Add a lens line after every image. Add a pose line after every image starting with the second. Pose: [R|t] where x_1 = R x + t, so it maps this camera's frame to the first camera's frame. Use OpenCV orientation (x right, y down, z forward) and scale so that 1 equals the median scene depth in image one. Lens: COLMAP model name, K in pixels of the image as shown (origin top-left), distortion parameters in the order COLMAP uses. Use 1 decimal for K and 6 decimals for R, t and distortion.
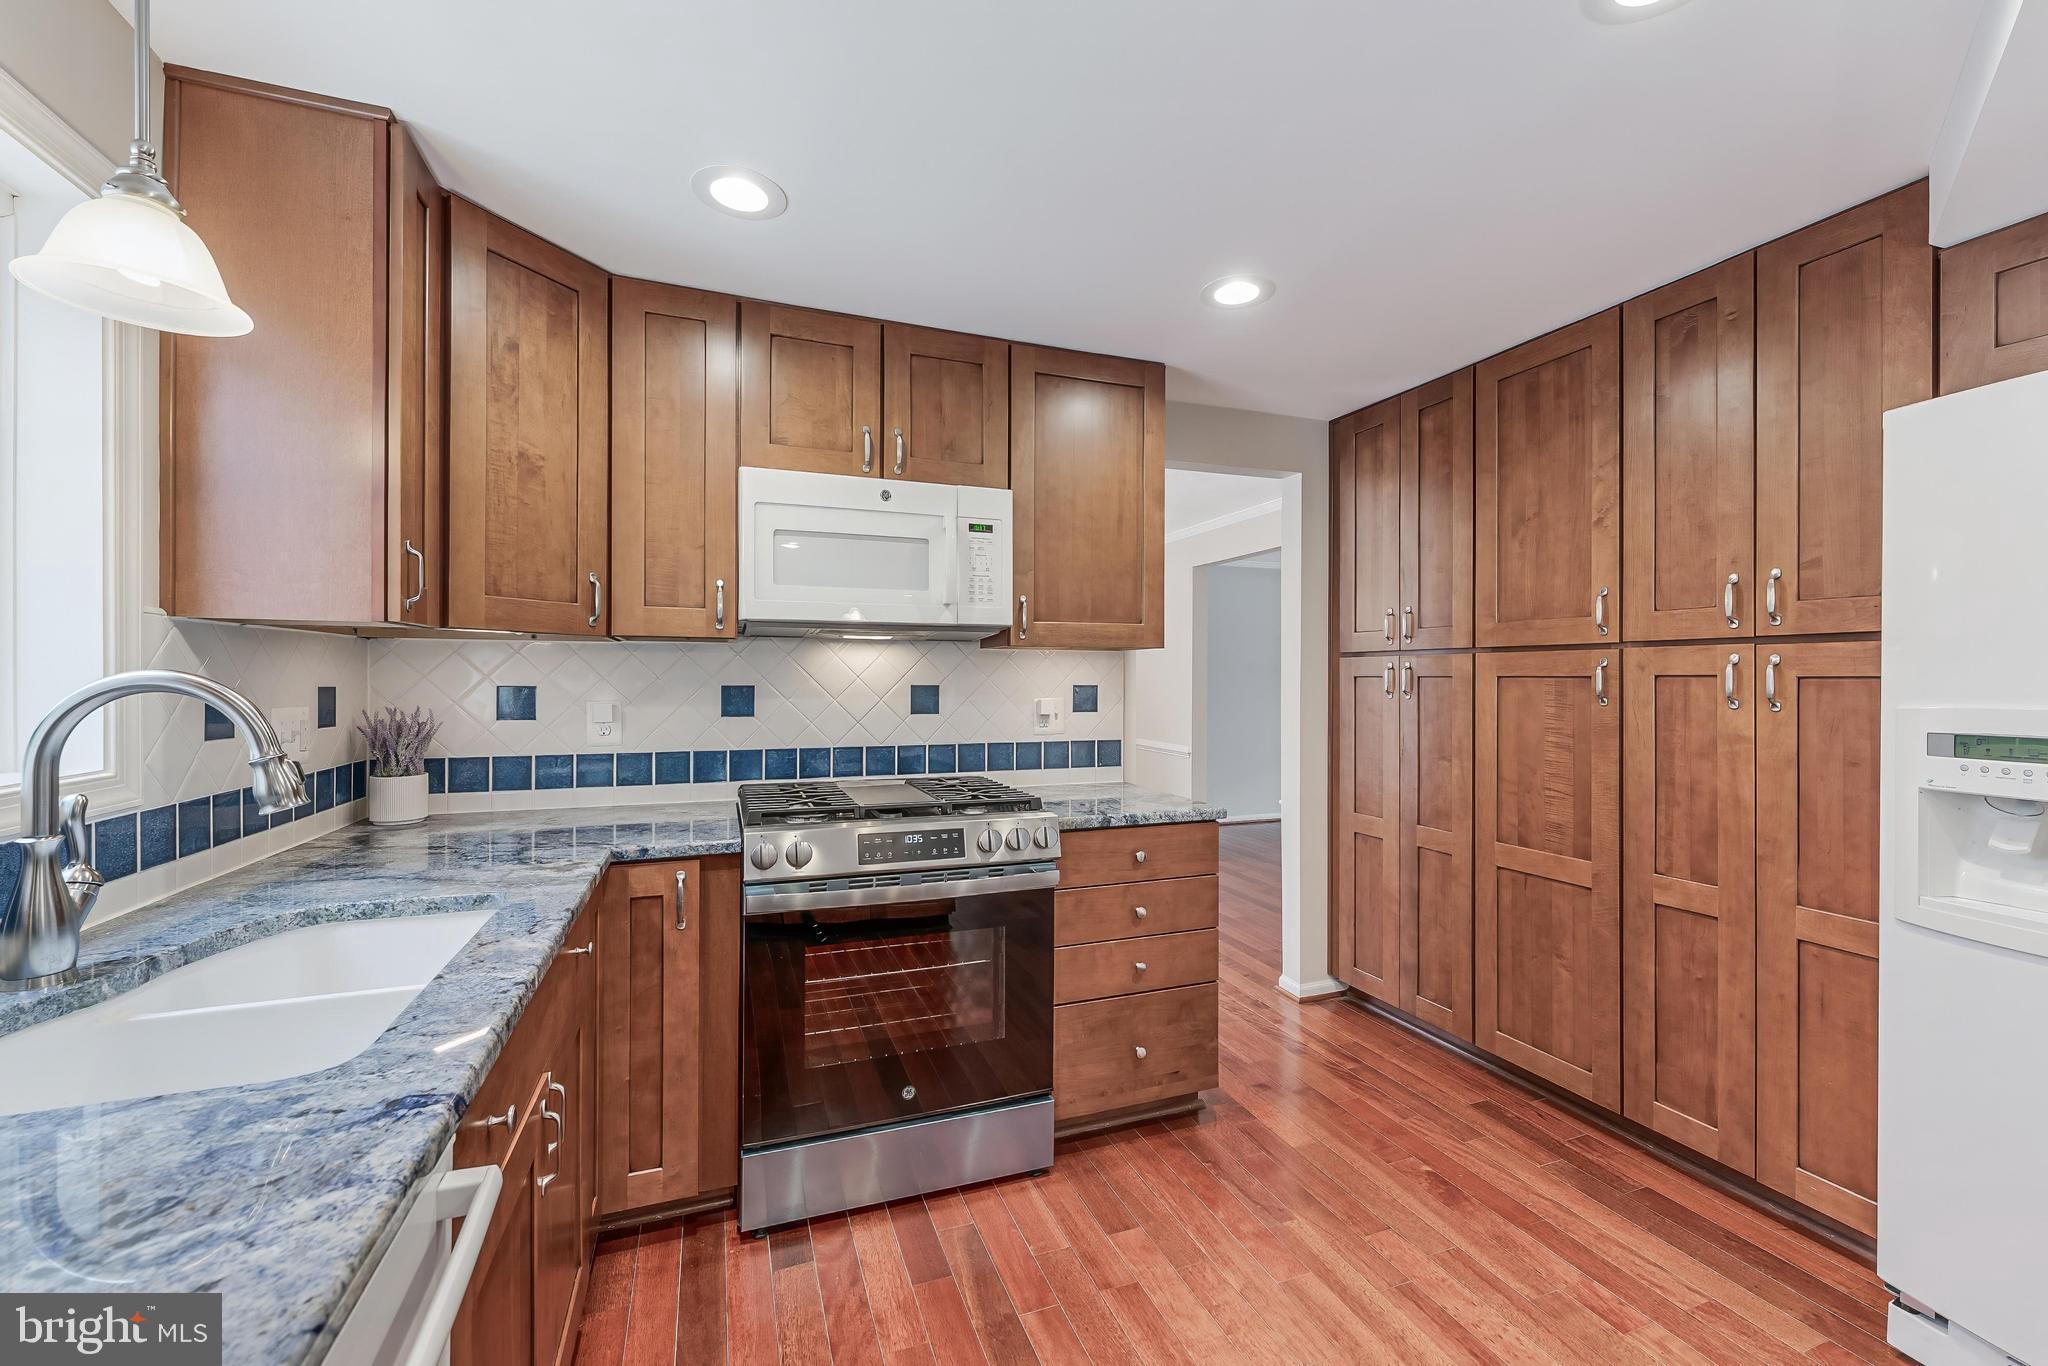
lens RADIAL K [[822.9, 0, 1028.4], [0, 822.9, 678.0], [0, 0, 1]] dist [0.000741, 0.000125]
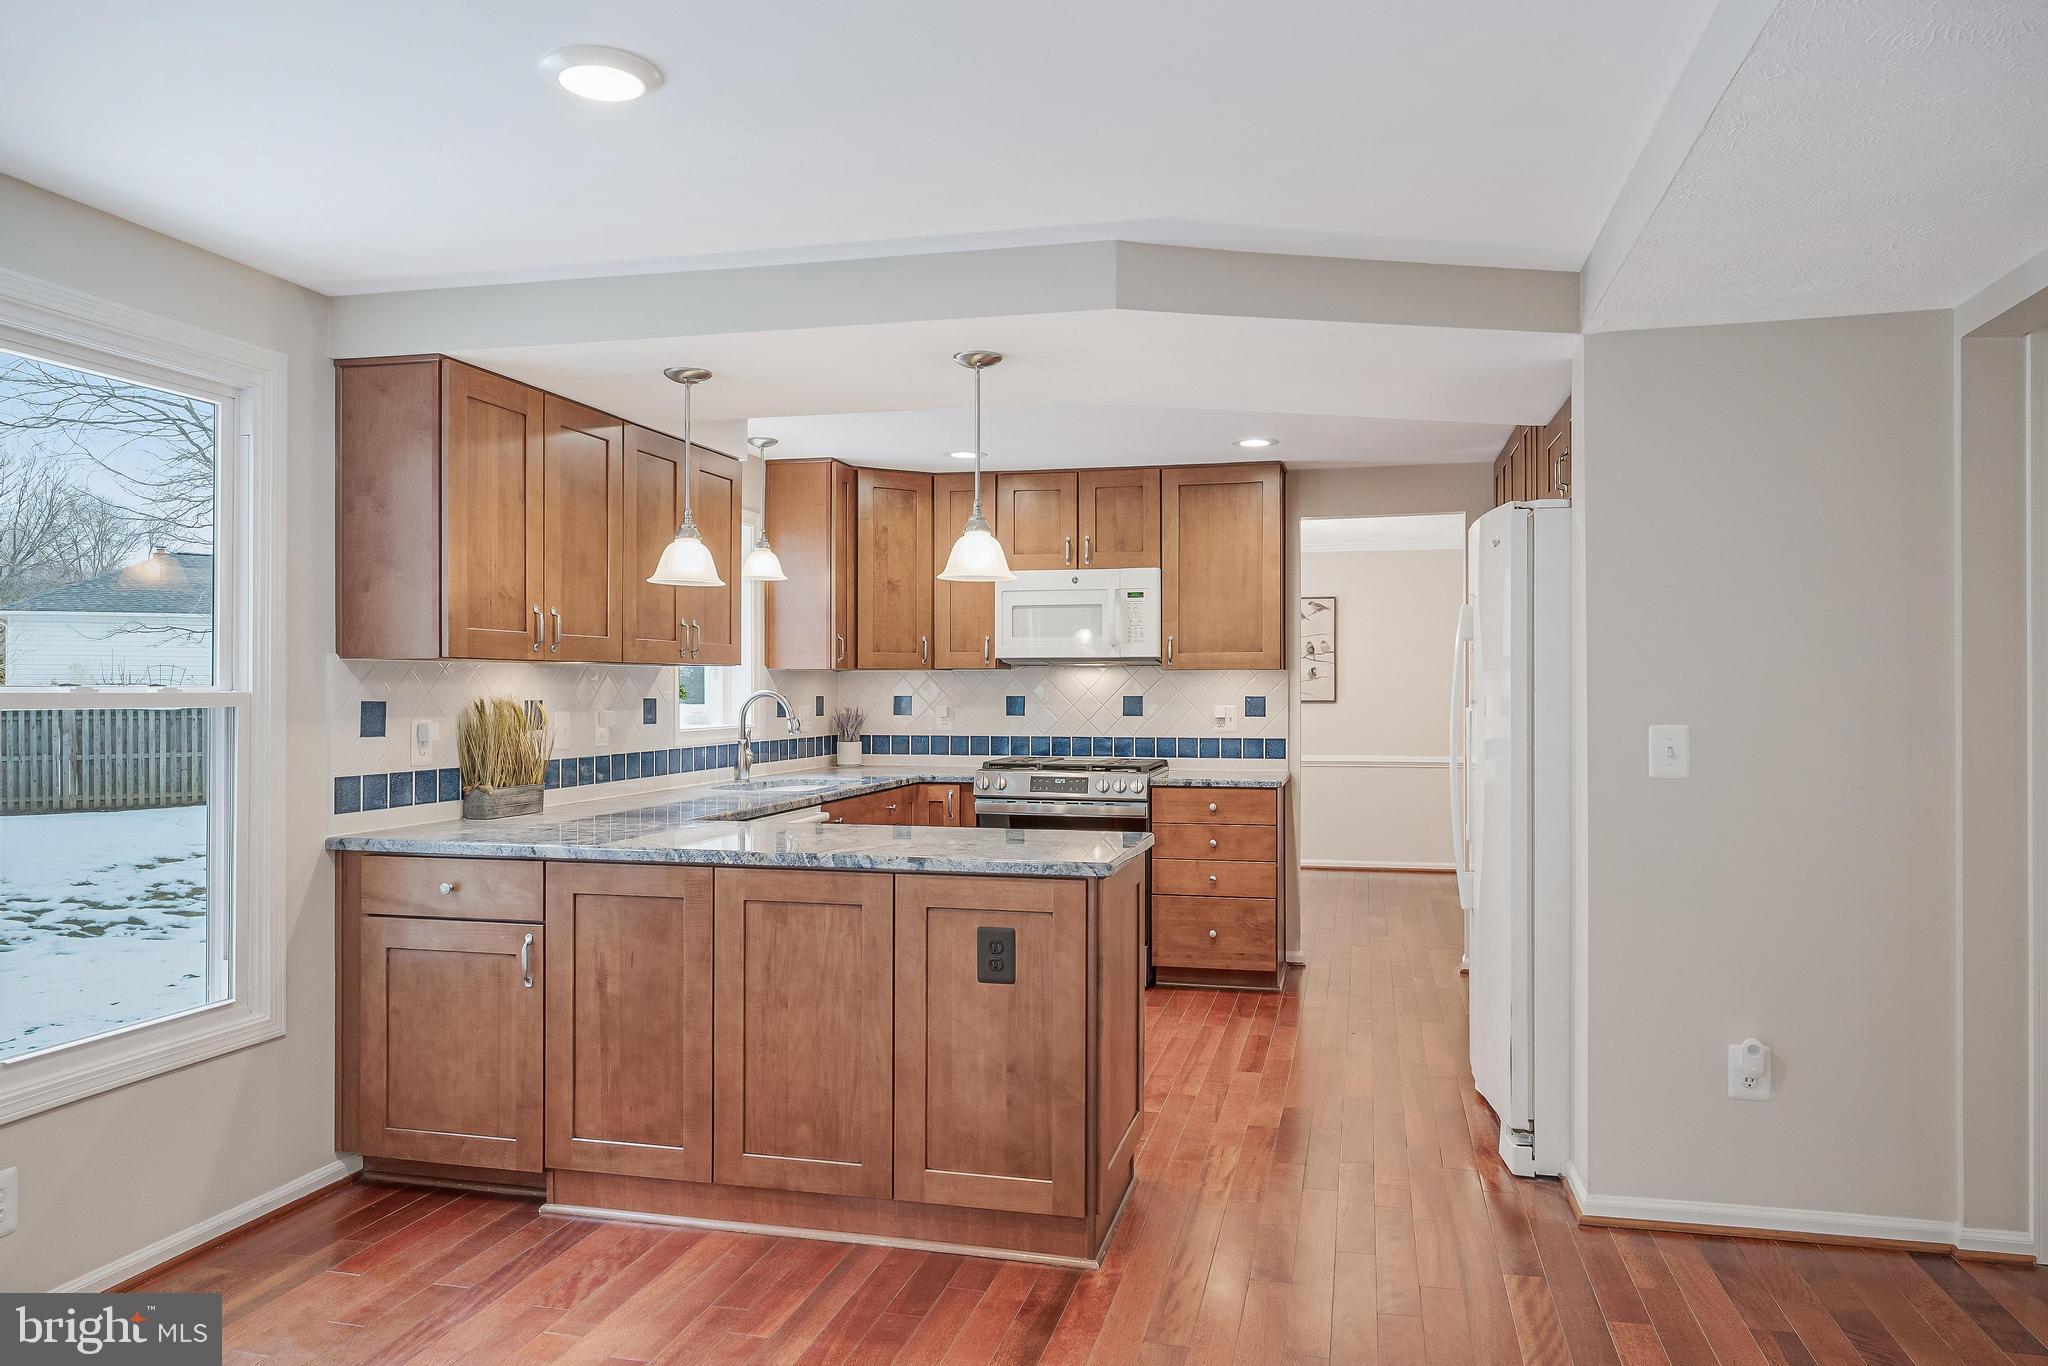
lens RADIAL K [[1365.4, 0, 1024.0], [0, 1365.4, 683.0], [0, 0, 1]] dist [-0.001636, 0.000293]
pose [[0.821121, -0.004878, -0.570733, 1.293784], [0.003407, 0.999988, -0.003645, -0.007345], [0.570744, 0.001048, 0.821127, -1.290906]]
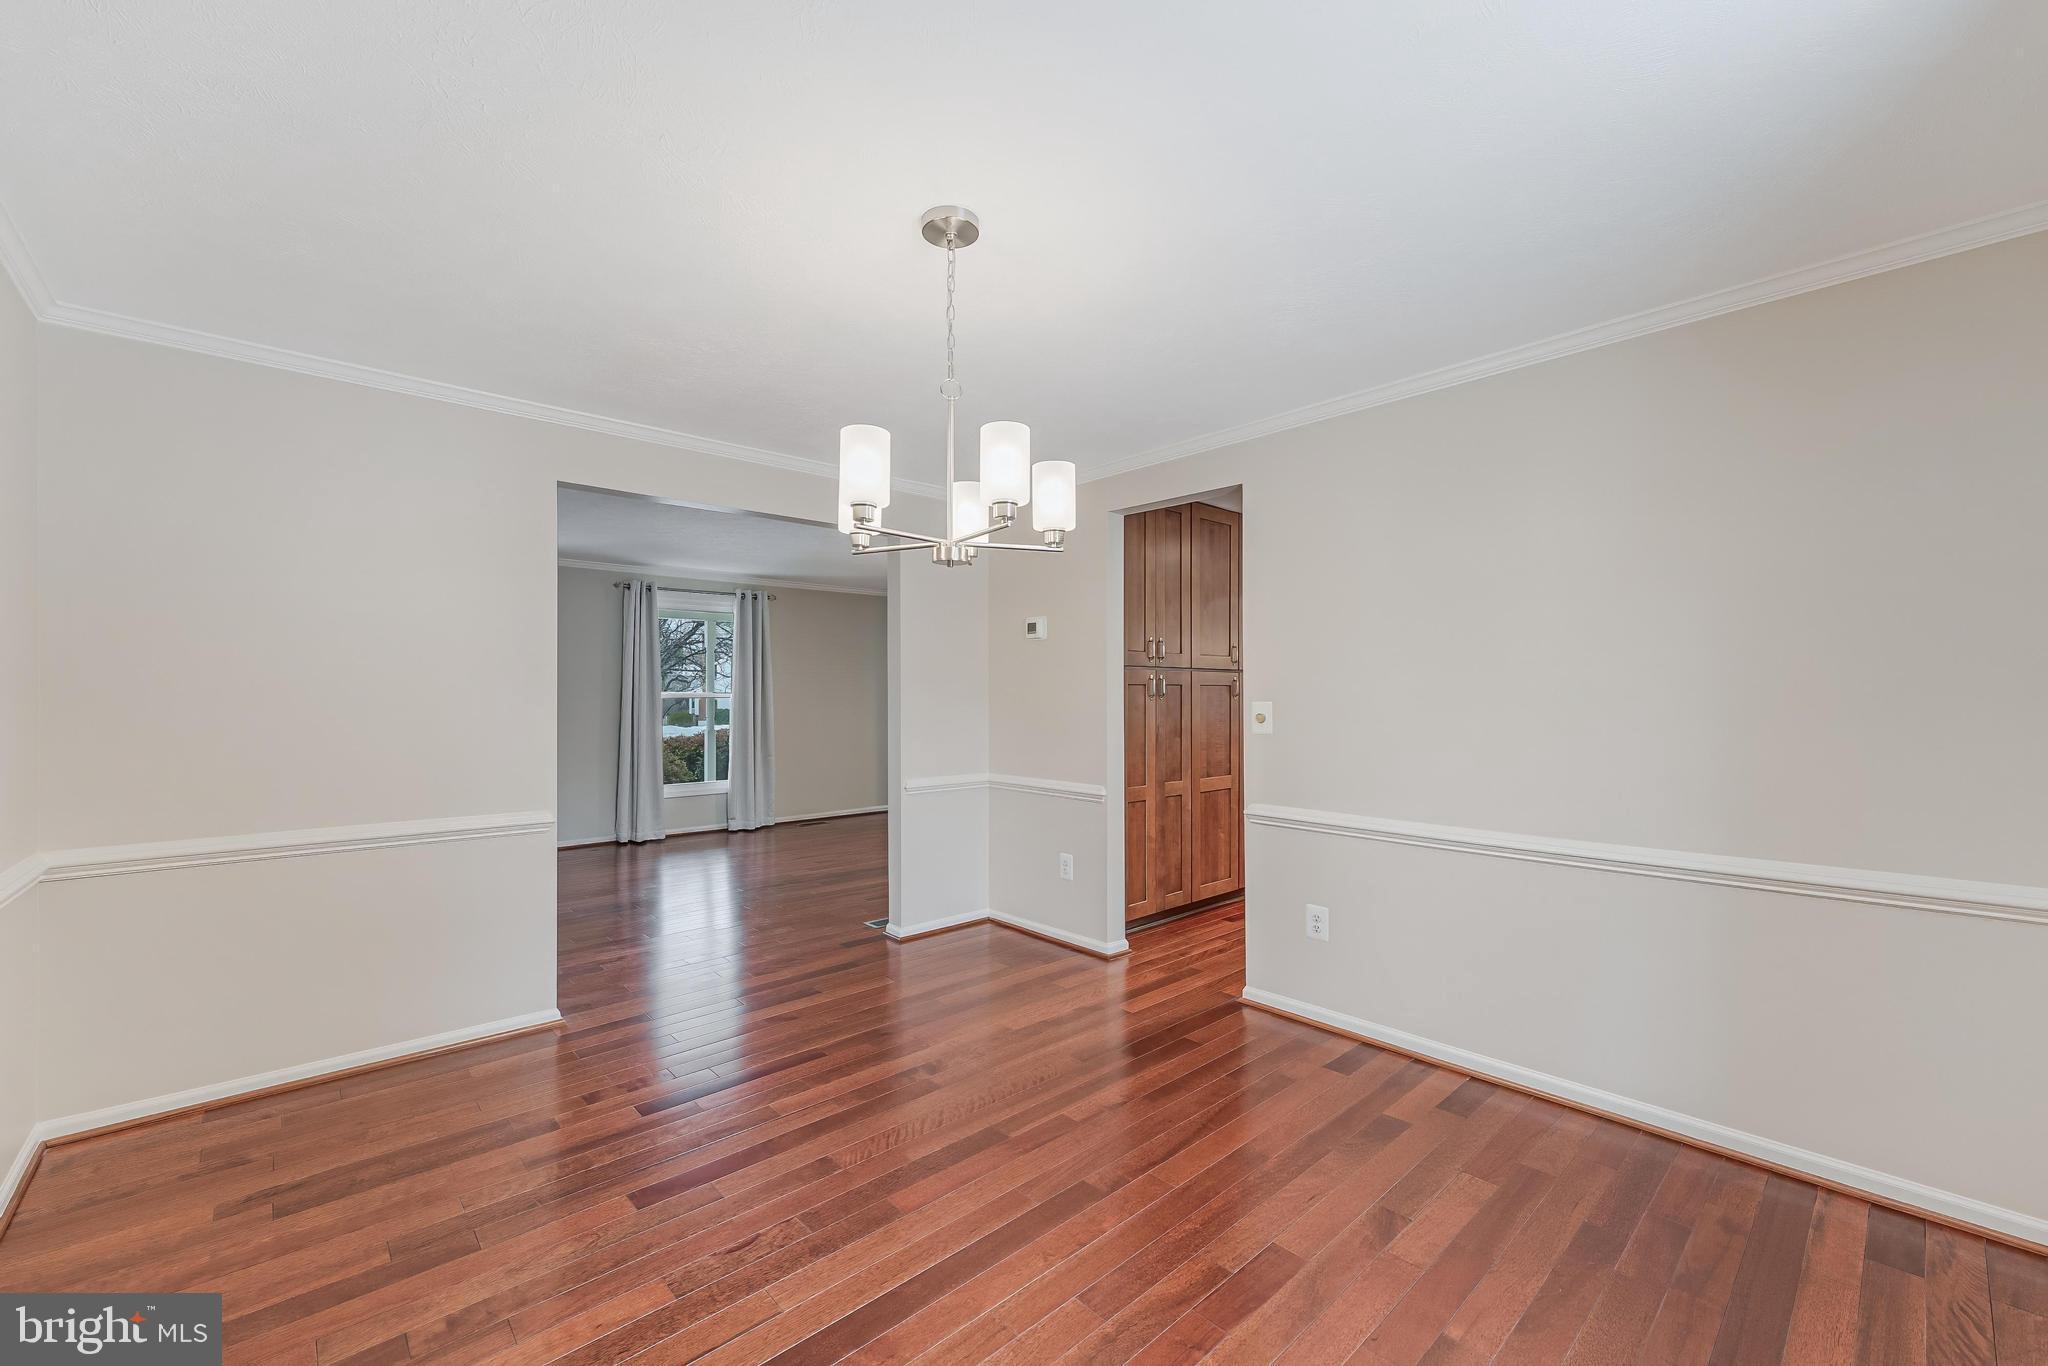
lens RADIAL K [[828.9, 0, 1029.7], [0, 828.9, 685.2], [0, 0, 1]] dist [0.001869, 0.000015]
pose [[-0.372267, 0.006725, 0.928101, -1.063274], [0.000862, 0.999976, -0.006900, 0.012162], [-0.928125, -0.001769, -0.372264, 2.249473]]
